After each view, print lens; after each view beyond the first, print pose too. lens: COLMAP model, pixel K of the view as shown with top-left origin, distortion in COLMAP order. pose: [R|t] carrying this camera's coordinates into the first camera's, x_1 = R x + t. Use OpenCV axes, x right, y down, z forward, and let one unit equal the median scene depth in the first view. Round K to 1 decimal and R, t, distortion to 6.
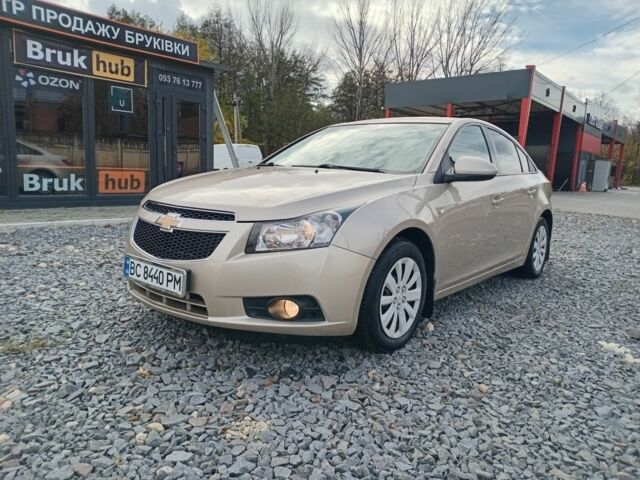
lens RADIAL K [[517.6, 0, 320.0], [0, 517.6, 240.0], [0, 0, 1]] dist [0.034703, -0.006475]
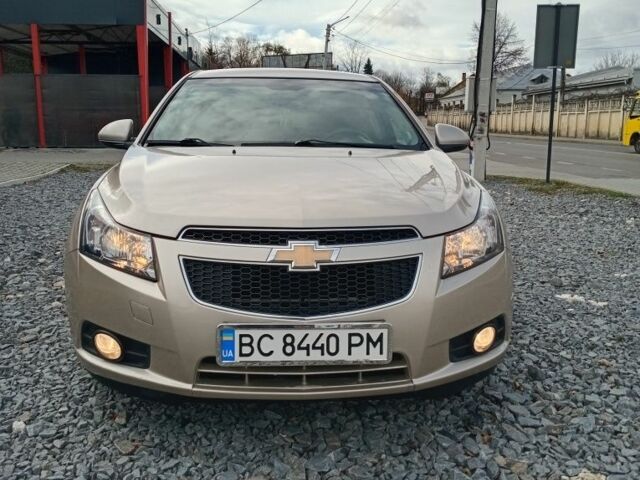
lens RADIAL K [[678.7, 0, 320.0], [0, 678.7, 240.0], [0, 0, 1]] dist [0.086075, -0.006716]
pose [[0.703530, -0.164491, 0.691367, -0.840937], [0.128220, 0.986259, 0.104176, -0.136577], [-0.699003, 0.015356, 0.714954, 0.404072]]
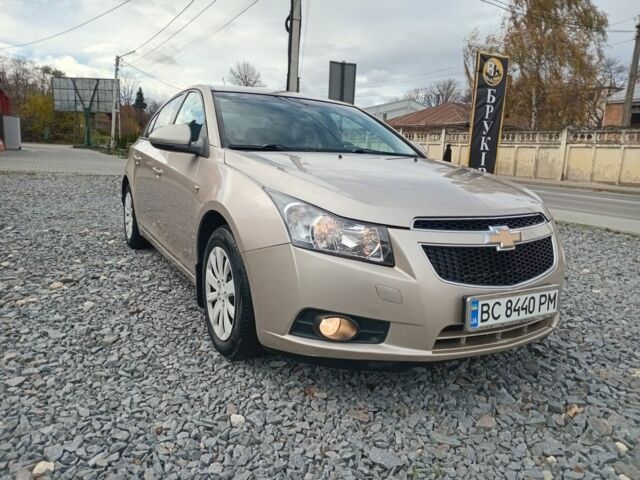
lens RADIAL K [[517.6, 0, 320.0], [0, 517.6, 240.0], [0, 0, 1]] dist [0.034703, -0.006475]
pose [[0.315001, -0.198718, 0.928055, -1.116883], [0.110809, 0.978848, 0.171983, -0.199457], [-0.942601, 0.048663, 0.330358, 1.005847]]
